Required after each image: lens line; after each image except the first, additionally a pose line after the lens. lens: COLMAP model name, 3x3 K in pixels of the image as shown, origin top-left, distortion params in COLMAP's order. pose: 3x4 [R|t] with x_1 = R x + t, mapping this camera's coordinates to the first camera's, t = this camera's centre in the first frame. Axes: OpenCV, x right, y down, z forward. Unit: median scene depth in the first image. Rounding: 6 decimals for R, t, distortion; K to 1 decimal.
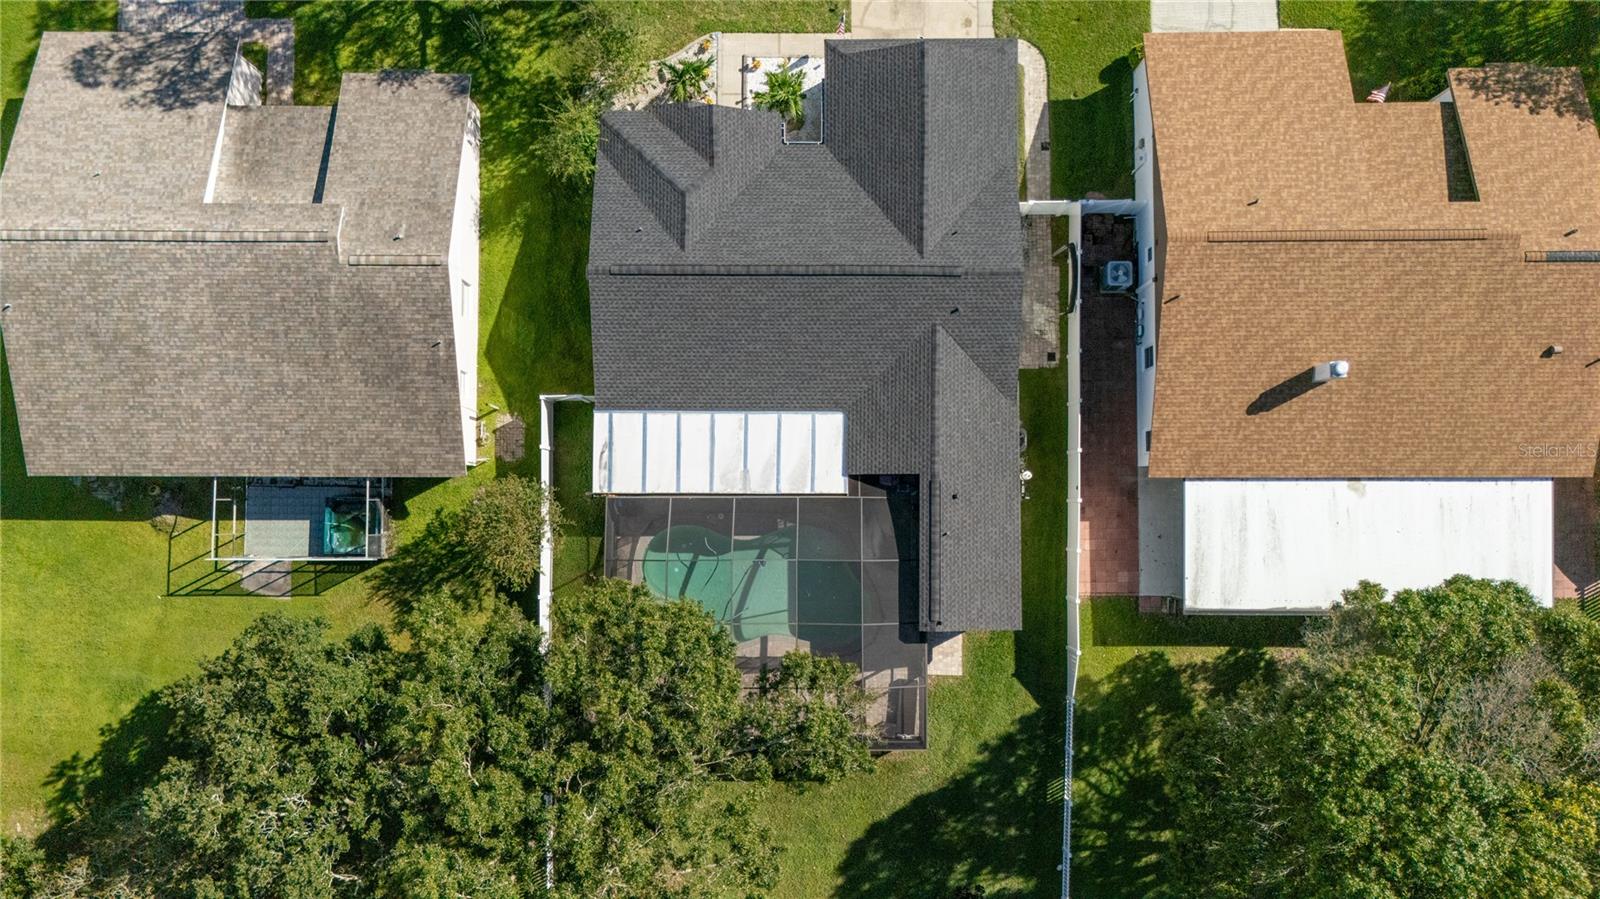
lens RADIAL K [[1178.6, 0, 801.8], [0, 1178.6, 449.3], [0, 0, 1]] dist [0.036020, -0.004718]
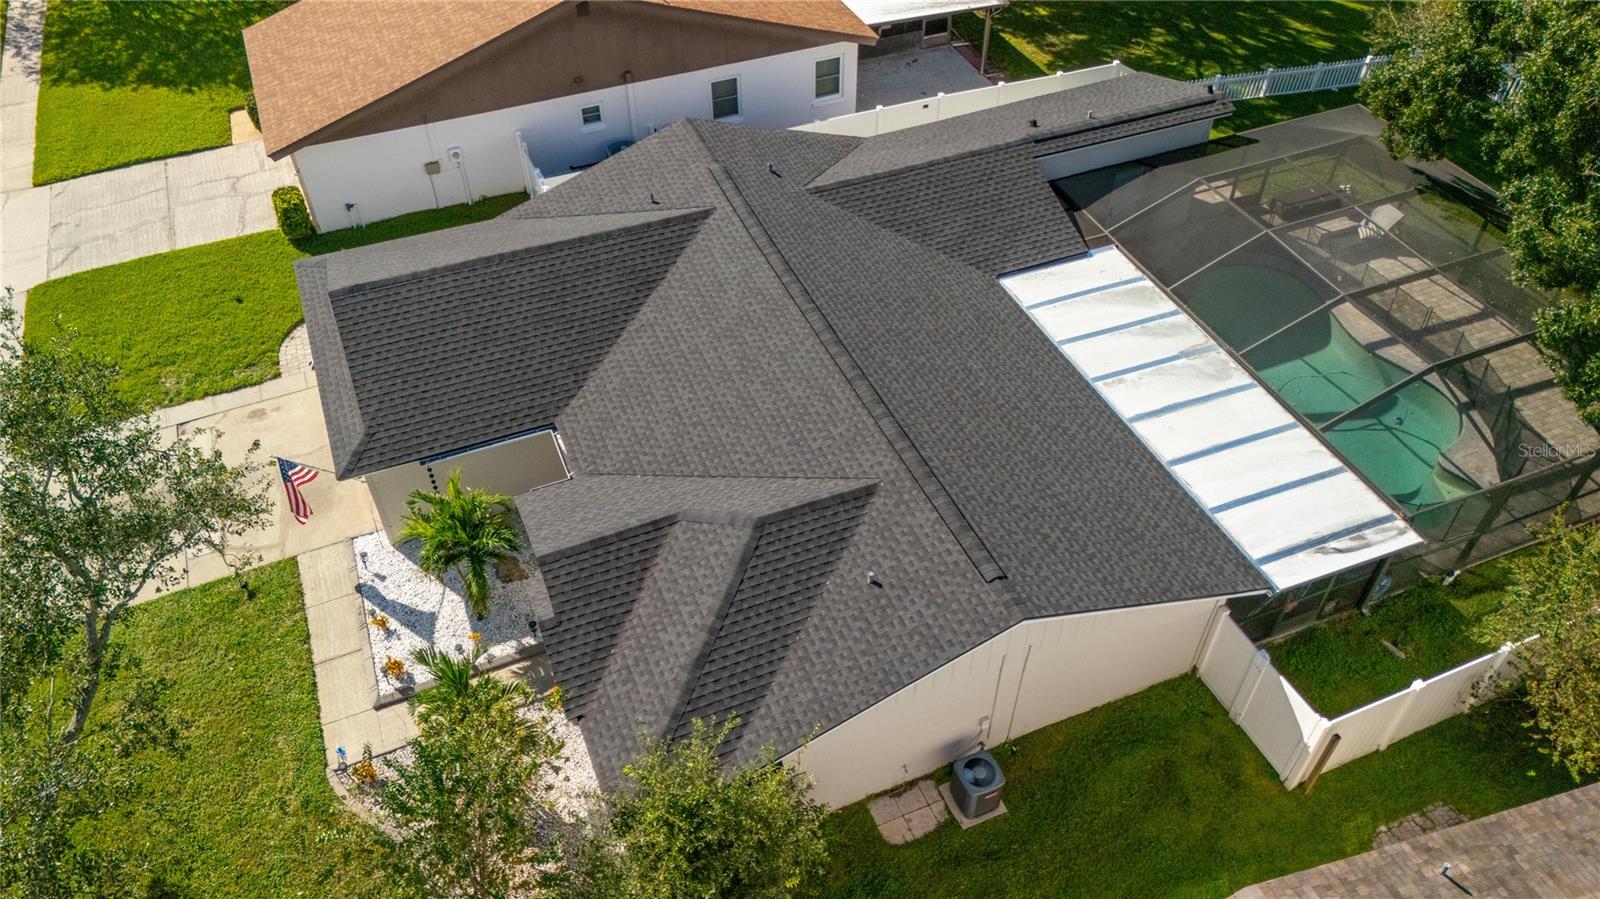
lens RADIAL K [[1178.6, 0, 791.3], [0, 1178.6, 445.7], [0, 0, 1]] dist [0.036020, -0.004718]
pose [[-0.385348, -0.628652, 0.675502, -0.372977], [0.921898, -0.230426, 0.311463, -0.327578], [-0.040149, 0.742765, 0.668347, 0.672279]]
